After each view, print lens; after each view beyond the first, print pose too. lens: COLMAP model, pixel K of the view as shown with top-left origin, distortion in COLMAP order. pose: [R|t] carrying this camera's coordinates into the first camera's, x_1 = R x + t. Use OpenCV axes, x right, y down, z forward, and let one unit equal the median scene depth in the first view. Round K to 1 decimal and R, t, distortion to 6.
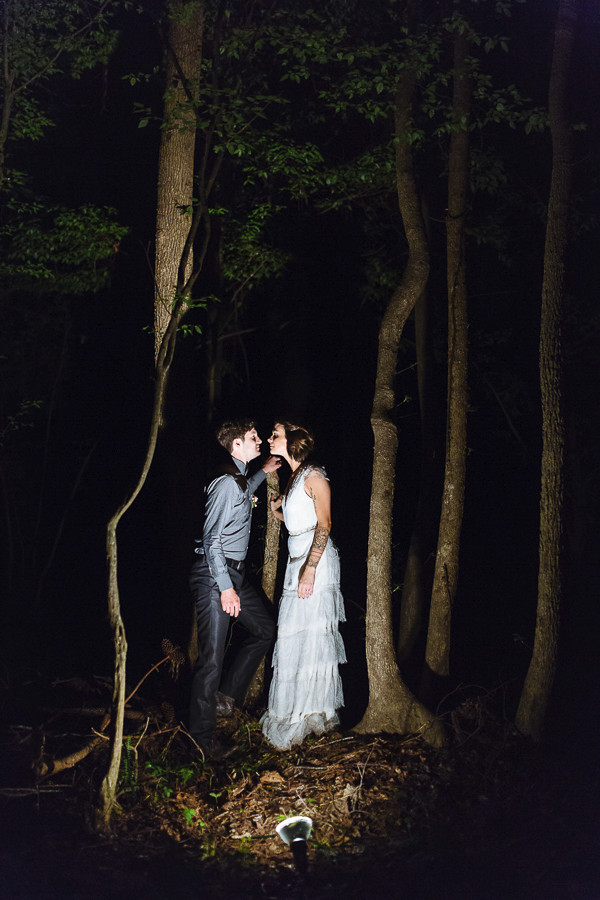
lens RADIAL K [[875.0, 0, 300.0], [0, 875.0, 450.0], [0, 0, 1]] dist [0.025290, 0.012421]
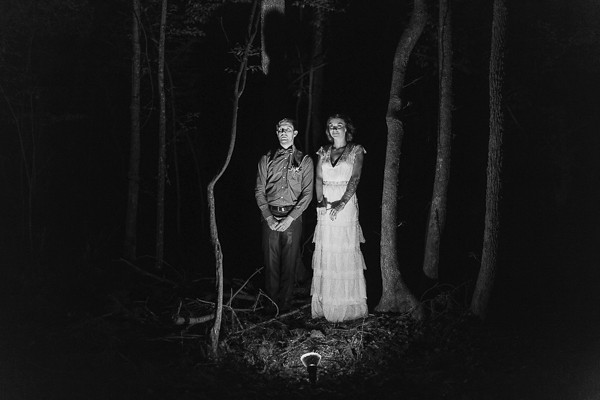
lens RADIAL K [[583.3, 0, 300.0], [0, 583.3, 200.0], [0, 0, 1]] dist [0.025290, 0.012421]
pose [[0.979447, -0.008194, -0.201534, 0.154242], [0.029842, 0.994065, 0.104617, -0.002941], [0.199481, -0.108481, 0.973878, -0.070407]]
